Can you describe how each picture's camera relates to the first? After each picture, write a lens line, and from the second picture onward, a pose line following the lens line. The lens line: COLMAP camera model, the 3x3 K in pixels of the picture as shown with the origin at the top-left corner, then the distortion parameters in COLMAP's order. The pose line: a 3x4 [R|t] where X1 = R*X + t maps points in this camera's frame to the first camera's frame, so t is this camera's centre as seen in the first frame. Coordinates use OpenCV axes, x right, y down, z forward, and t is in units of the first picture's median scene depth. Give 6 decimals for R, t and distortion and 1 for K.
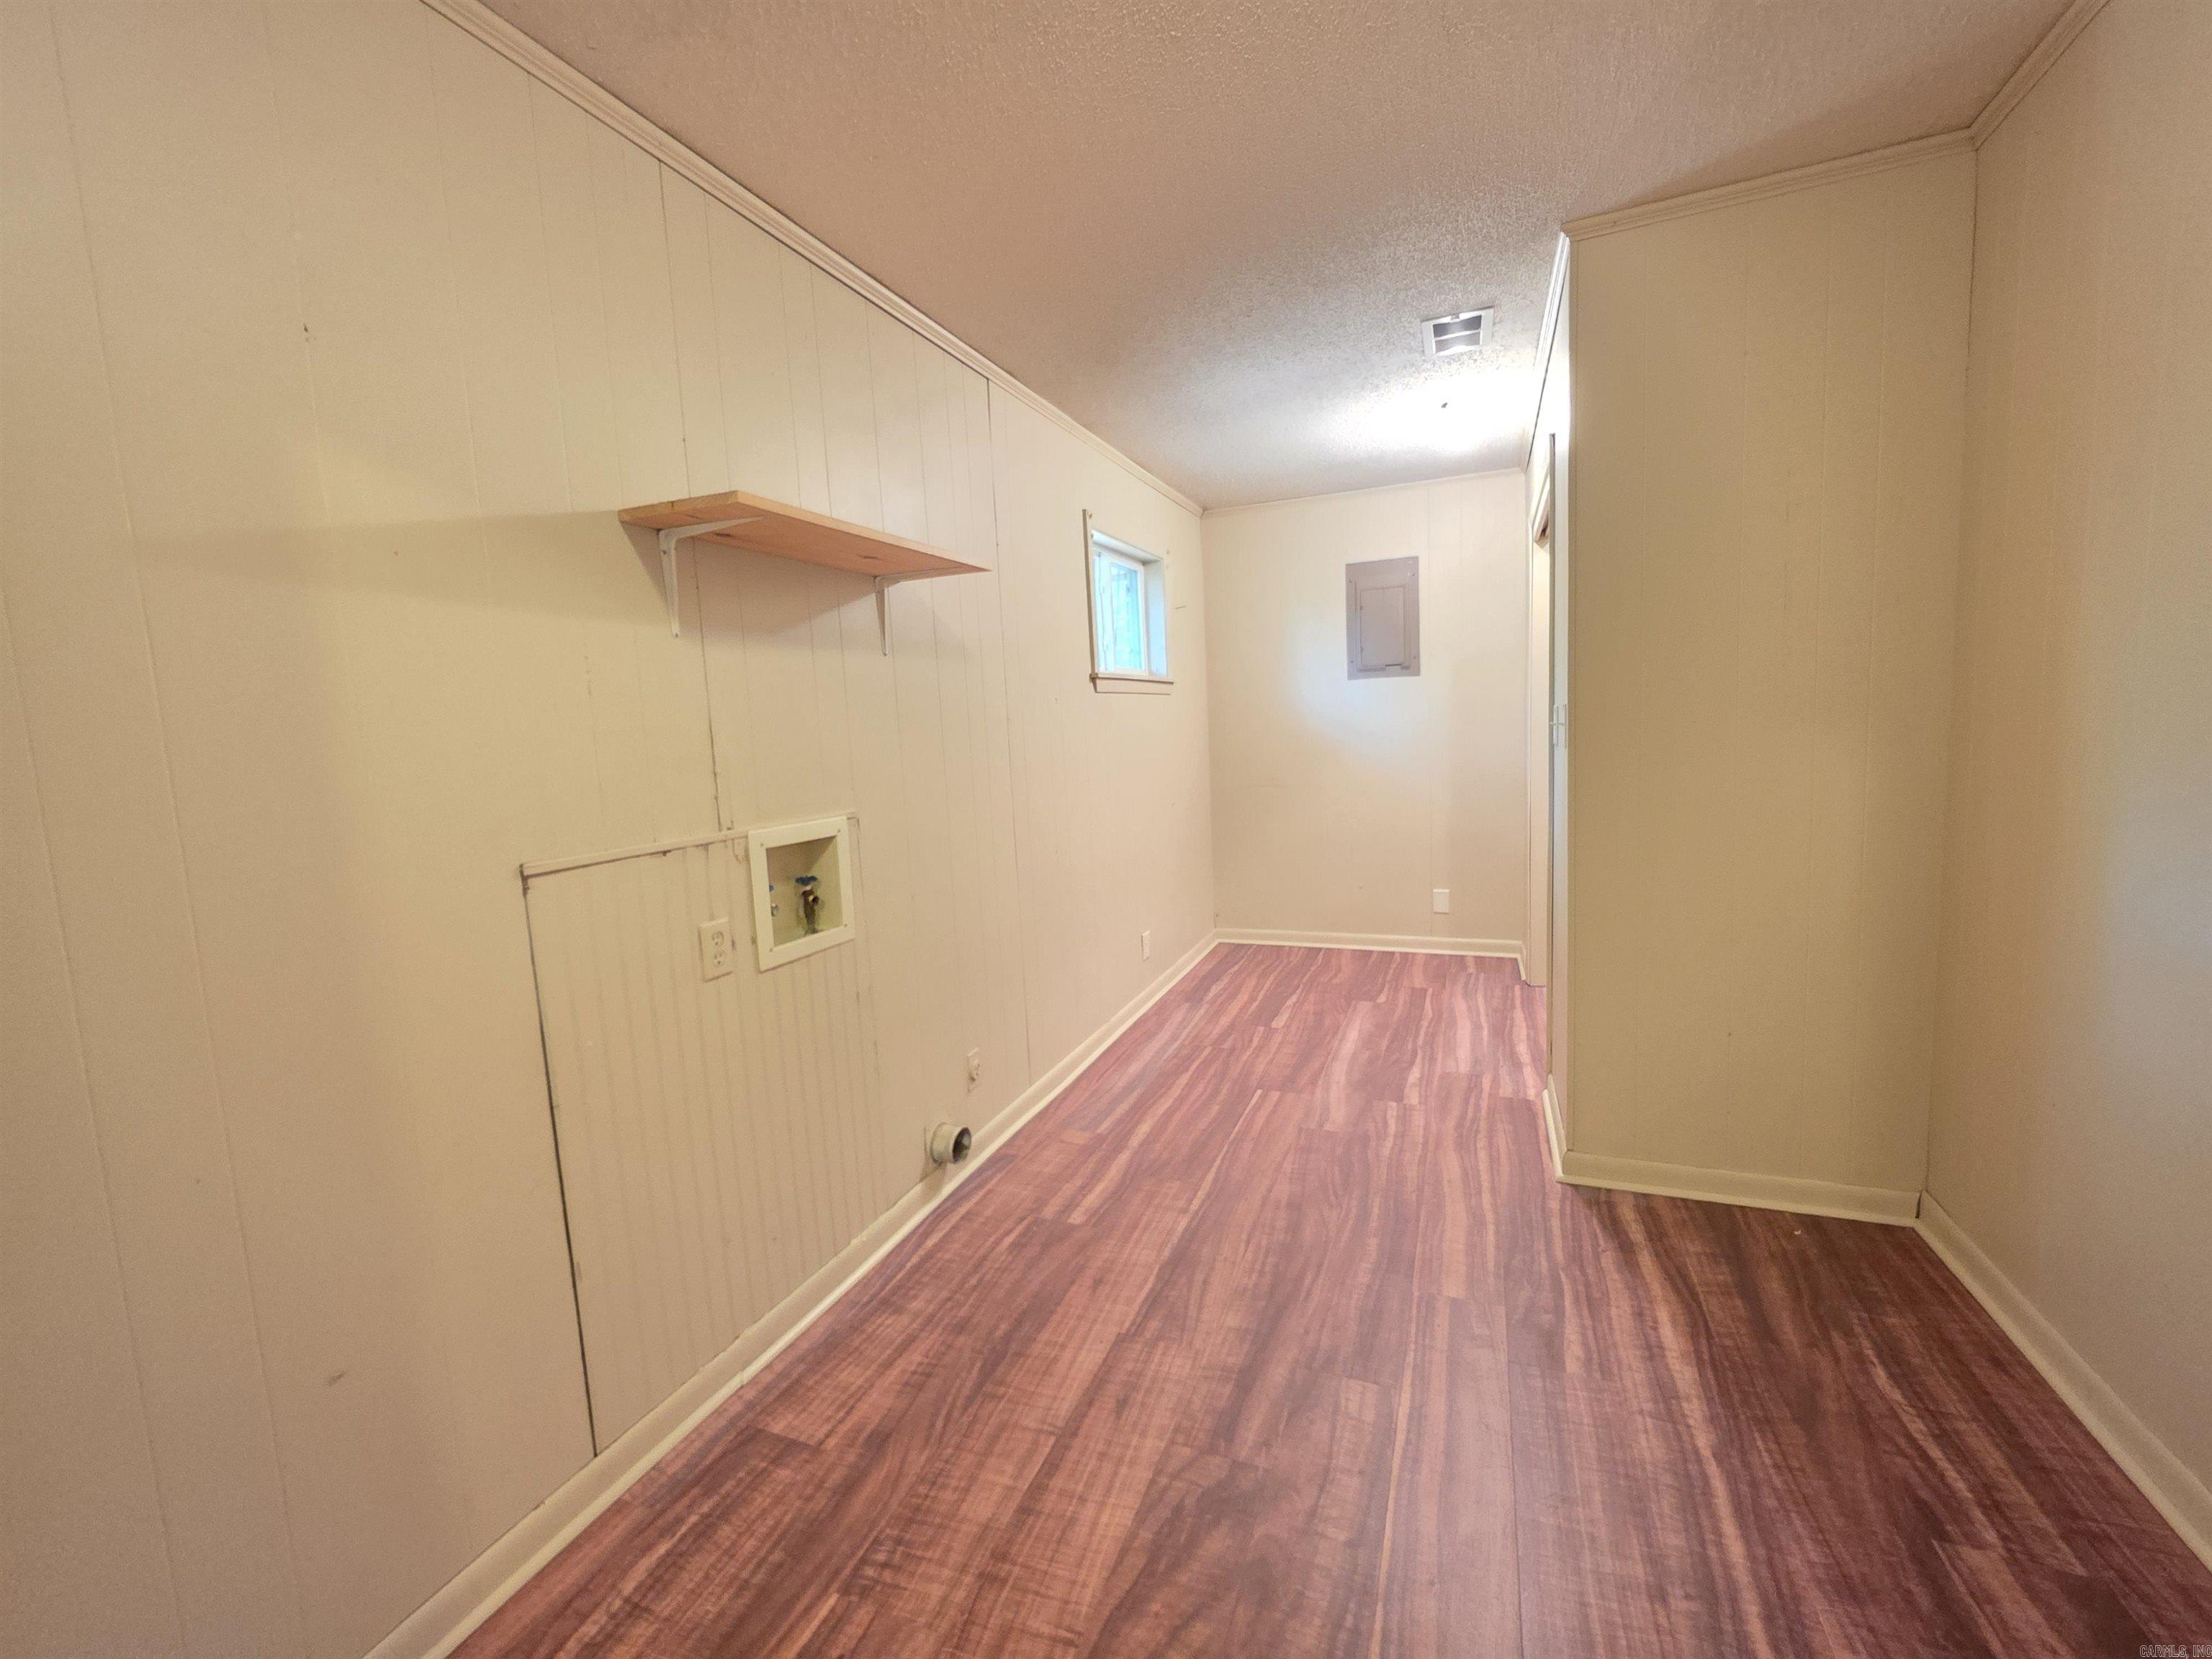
lens RADIAL K [[891.1, 0, 1113.4], [0, 891.1, 775.8], [0, 0, 1]] dist [0.000290, 0.000224]
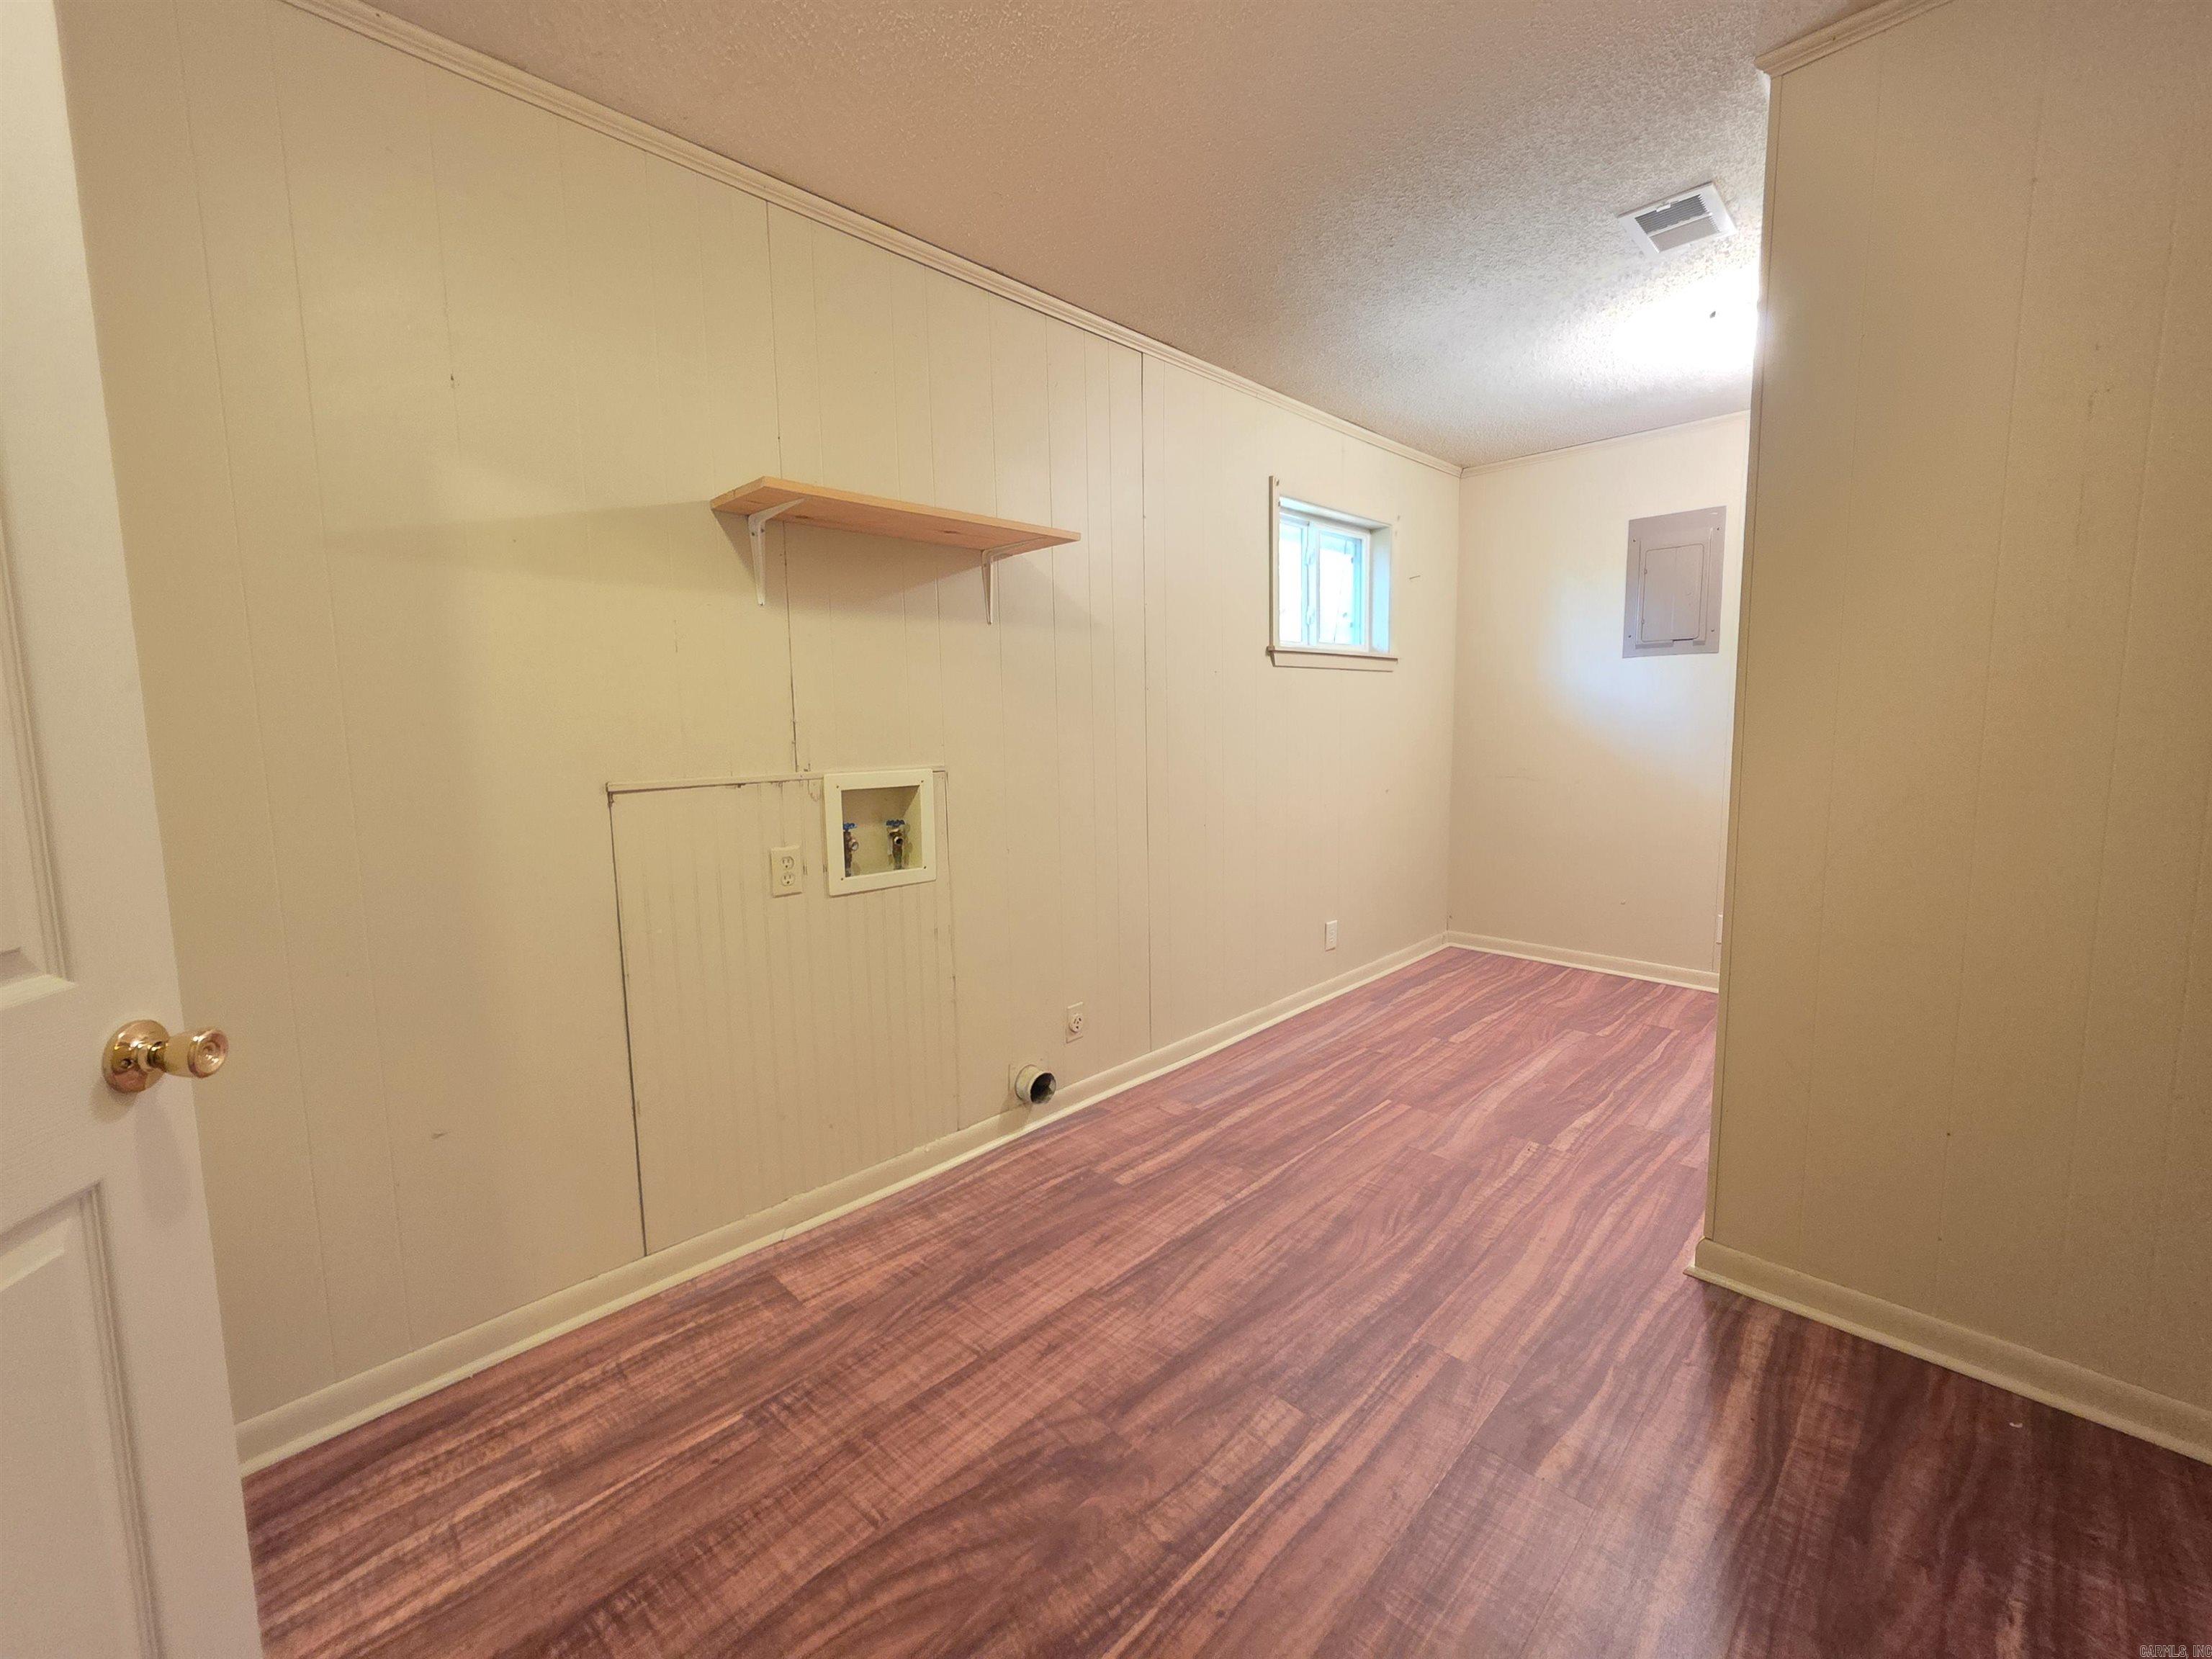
lens RADIAL K [[891.1, 0, 1114.0], [0, 891.1, 775.2], [0, 0, 1]] dist [0.000290, 0.000224]
pose [[0.921567, 0.057324, -0.383964, 0.351563], [-0.050598, 0.998338, 0.027605, 0.011705], [0.384908, -0.006012, 0.922935, 0.070069]]
